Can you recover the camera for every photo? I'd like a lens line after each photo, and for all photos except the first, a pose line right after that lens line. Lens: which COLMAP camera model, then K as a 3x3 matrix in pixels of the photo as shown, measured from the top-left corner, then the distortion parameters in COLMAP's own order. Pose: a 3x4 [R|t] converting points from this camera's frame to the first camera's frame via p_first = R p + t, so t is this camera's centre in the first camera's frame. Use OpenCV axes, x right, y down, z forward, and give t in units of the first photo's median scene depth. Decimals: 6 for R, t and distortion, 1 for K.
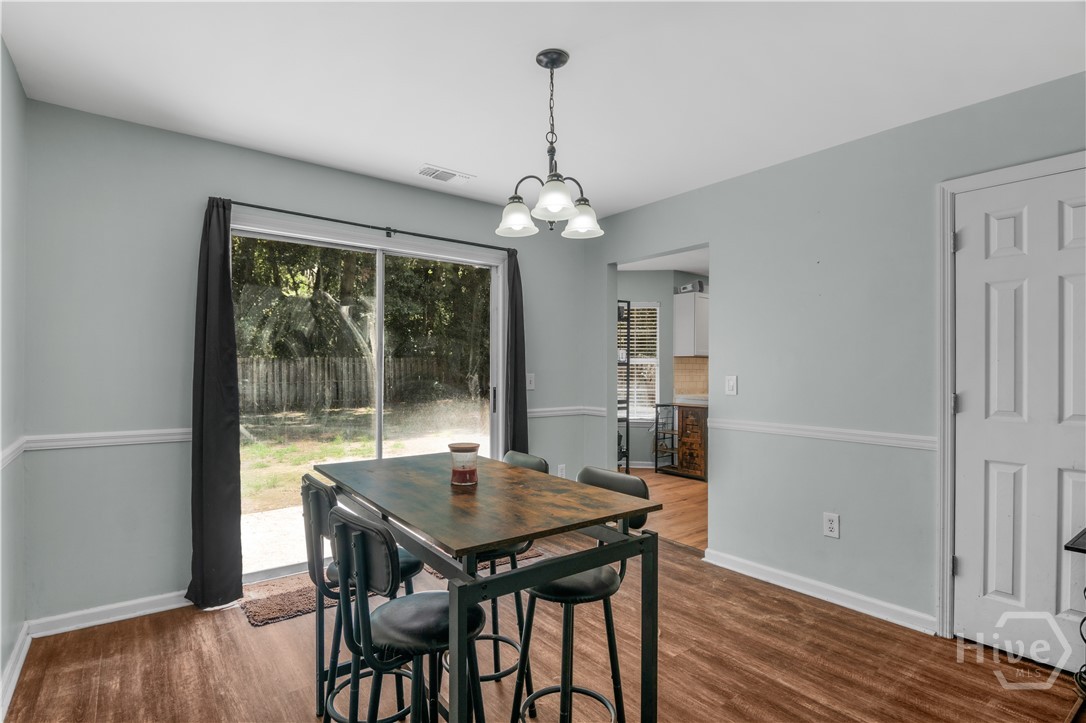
lens RADIAL K [[543.8, 0, 543.0], [0, 543.8, 361.5], [0, 0, 1]] dist [0.000644, 0.000082]
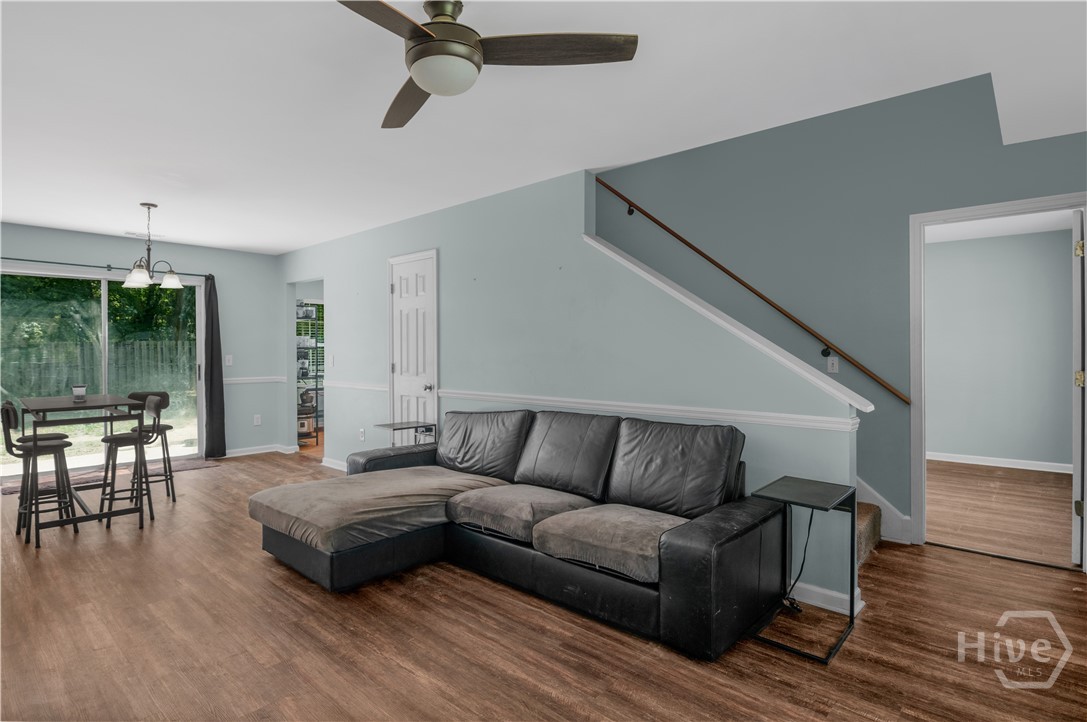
lens RADIAL K [[553.2, 0, 522.8], [0, 553.2, 360.3], [0, 0, 1]] dist [0.001030, 0.000018]
pose [[0.987404, -0.007732, 0.158027, 0.667417], [0.002976, 0.999536, 0.030310, -0.010452], [-0.158188, -0.029458, 0.986969, -0.823790]]
